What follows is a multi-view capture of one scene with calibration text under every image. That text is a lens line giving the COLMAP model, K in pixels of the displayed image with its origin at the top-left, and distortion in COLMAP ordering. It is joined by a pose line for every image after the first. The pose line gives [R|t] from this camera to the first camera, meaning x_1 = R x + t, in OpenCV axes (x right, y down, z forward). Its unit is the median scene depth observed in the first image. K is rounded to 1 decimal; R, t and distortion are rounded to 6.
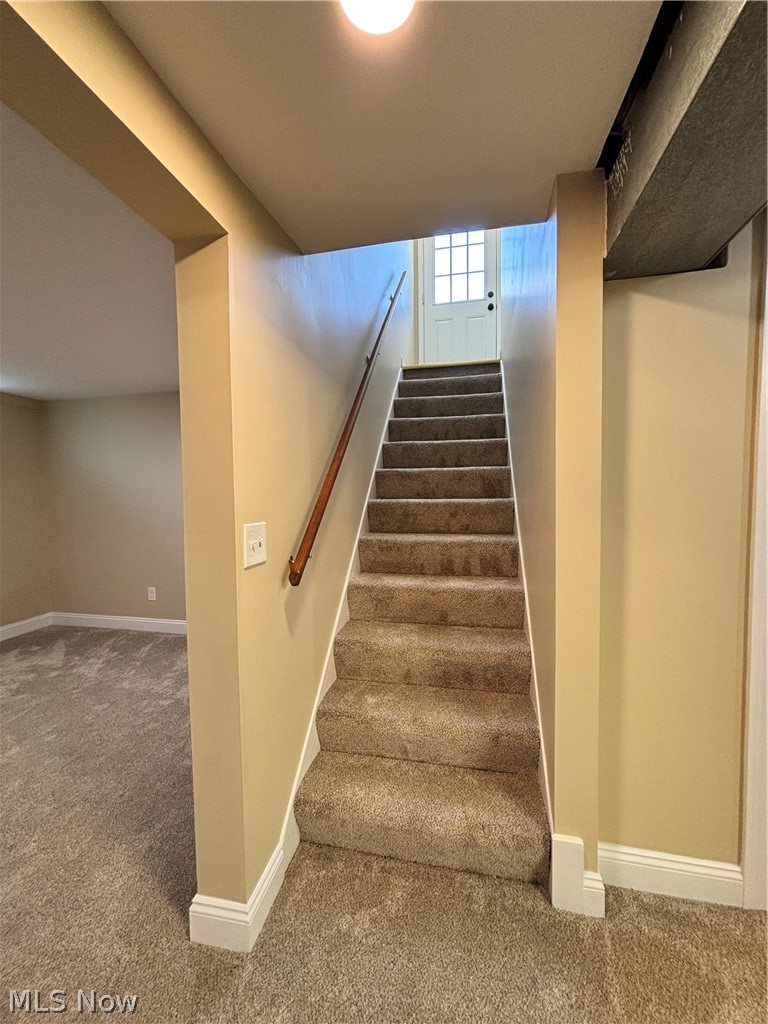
lens RADIAL K [[413.3, 0, 386.7], [0, 413.3, 511.0], [0, 0, 1]] dist [0.000387, 0.000063]
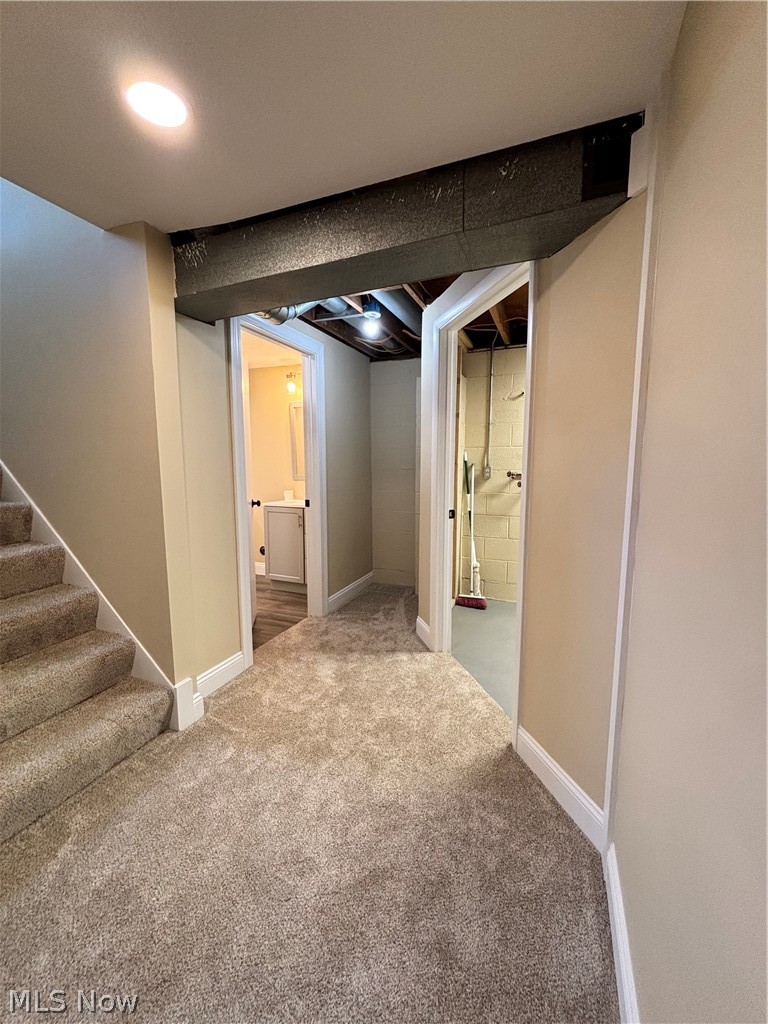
lens RADIAL K [[413.3, 0, 386.7], [0, 413.3, 511.0], [0, 0, 1]] dist [0.000387, 0.000063]
pose [[0.172024, -0.110288, 0.978900, -0.825692], [0.046466, 0.993515, 0.103769, 0.046755], [-0.983996, 0.027635, 0.176033, -0.017571]]
